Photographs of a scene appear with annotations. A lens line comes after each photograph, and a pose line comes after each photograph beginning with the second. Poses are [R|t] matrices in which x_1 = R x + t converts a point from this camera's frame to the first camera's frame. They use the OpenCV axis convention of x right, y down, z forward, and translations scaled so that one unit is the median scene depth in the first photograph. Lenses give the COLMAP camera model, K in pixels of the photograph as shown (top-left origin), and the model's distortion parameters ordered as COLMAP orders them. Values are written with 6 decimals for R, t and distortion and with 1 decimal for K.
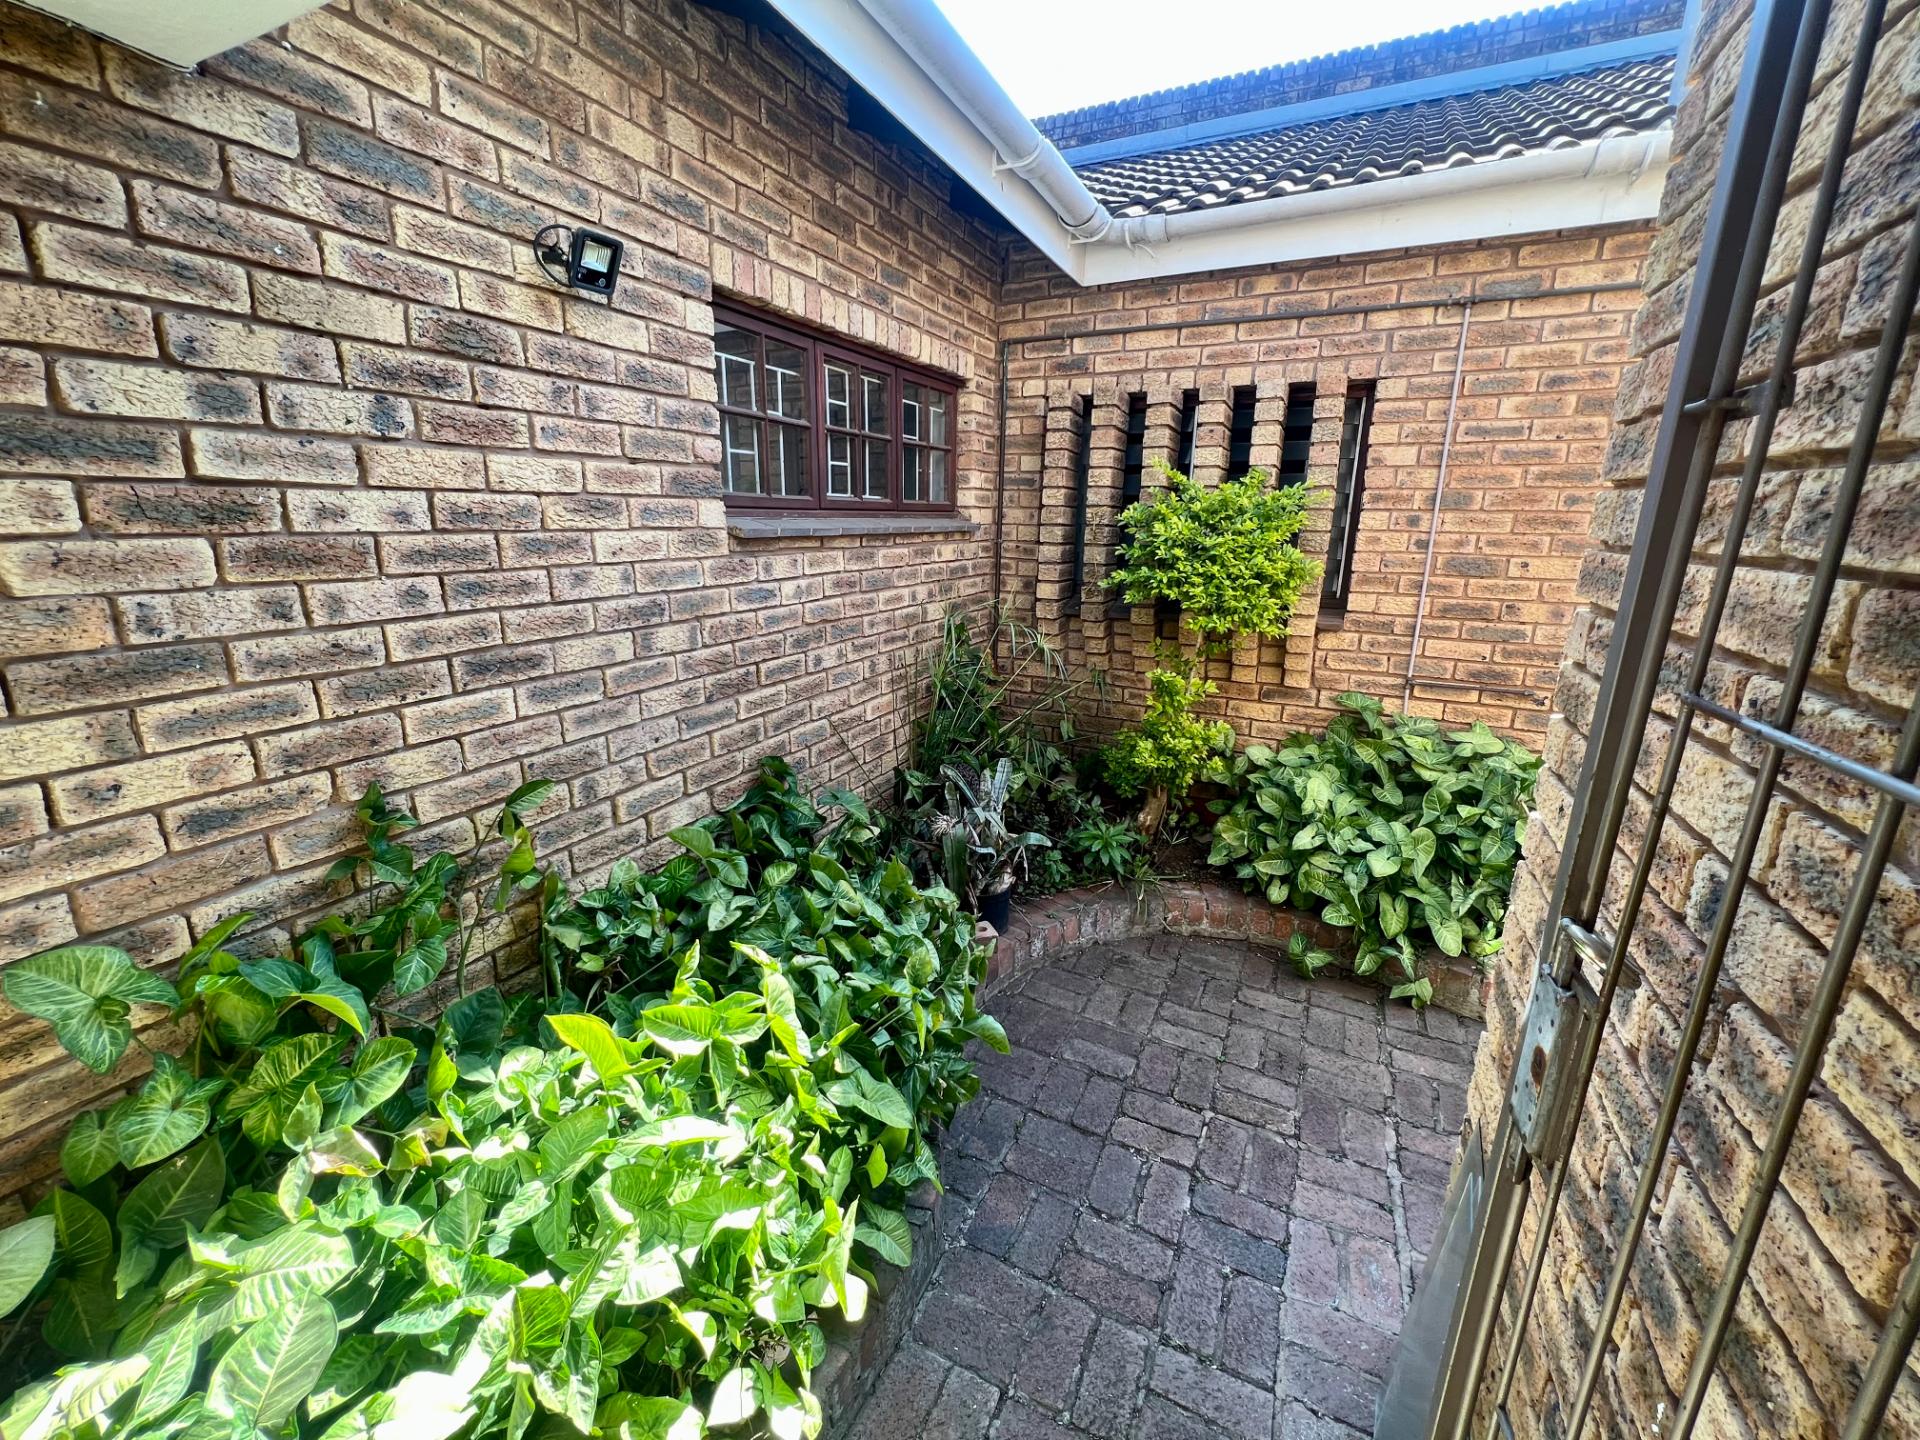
lens RADIAL K [[766.5, 0, 958.5], [0, 766.5, 717.0], [0, 0, 1]] dist [-0.004089, -0.000363]
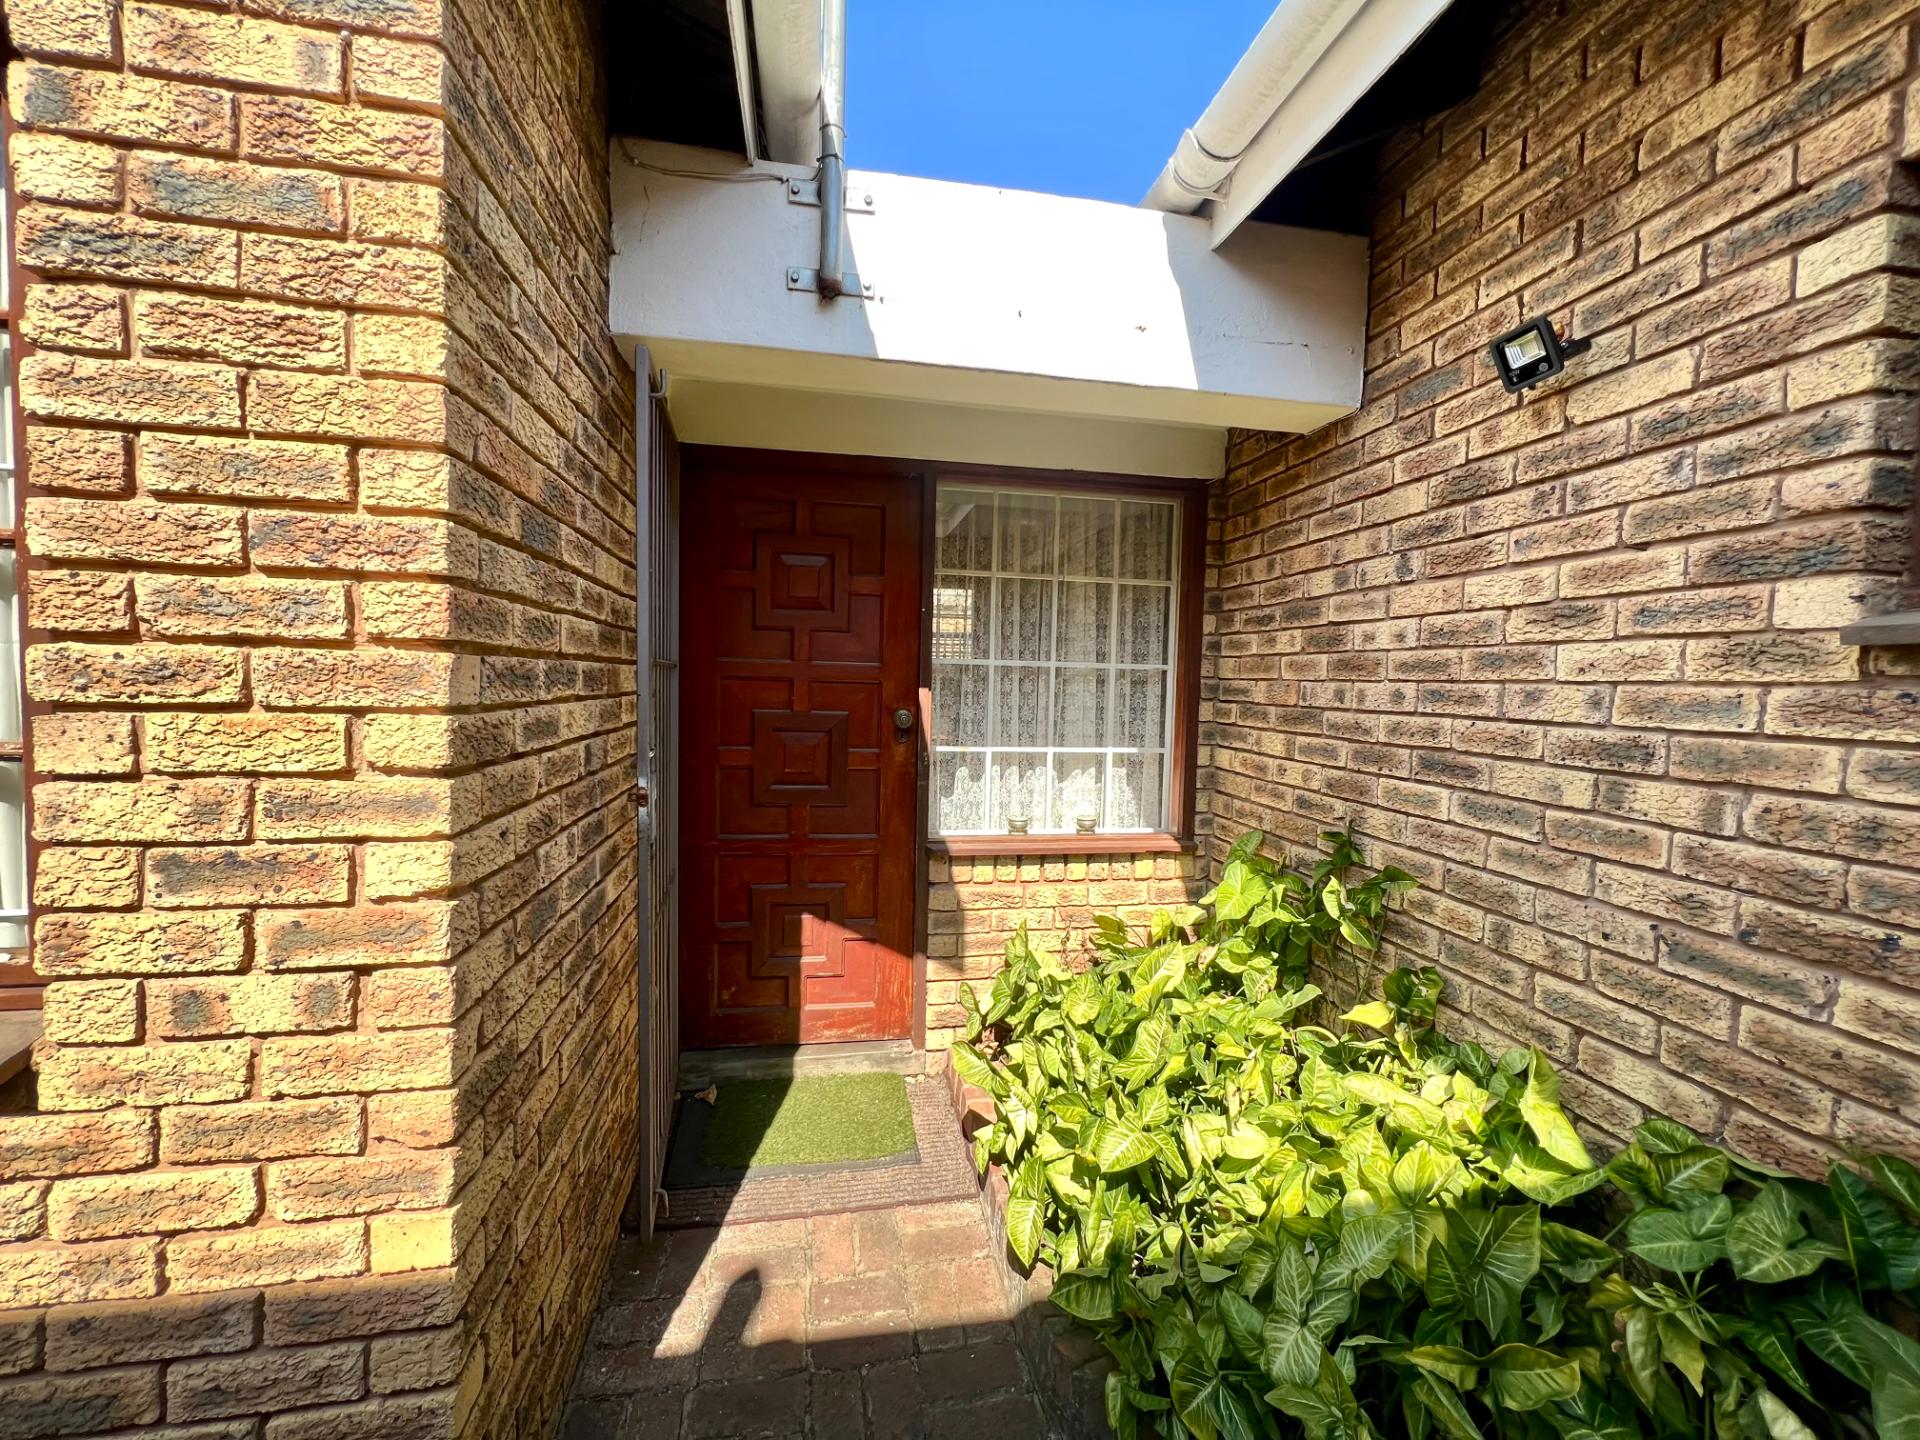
lens RADIAL K [[766.5, 0, 958.1], [0, 766.5, 716.4], [0, 0, 1]] dist [-0.004089, -0.000363]
pose [[-0.803348, -0.004085, -0.595495, 0.581104], [-0.185070, 0.952173, 0.243136, -0.261389], [0.566022, 0.305531, -0.765683, 1.361242]]
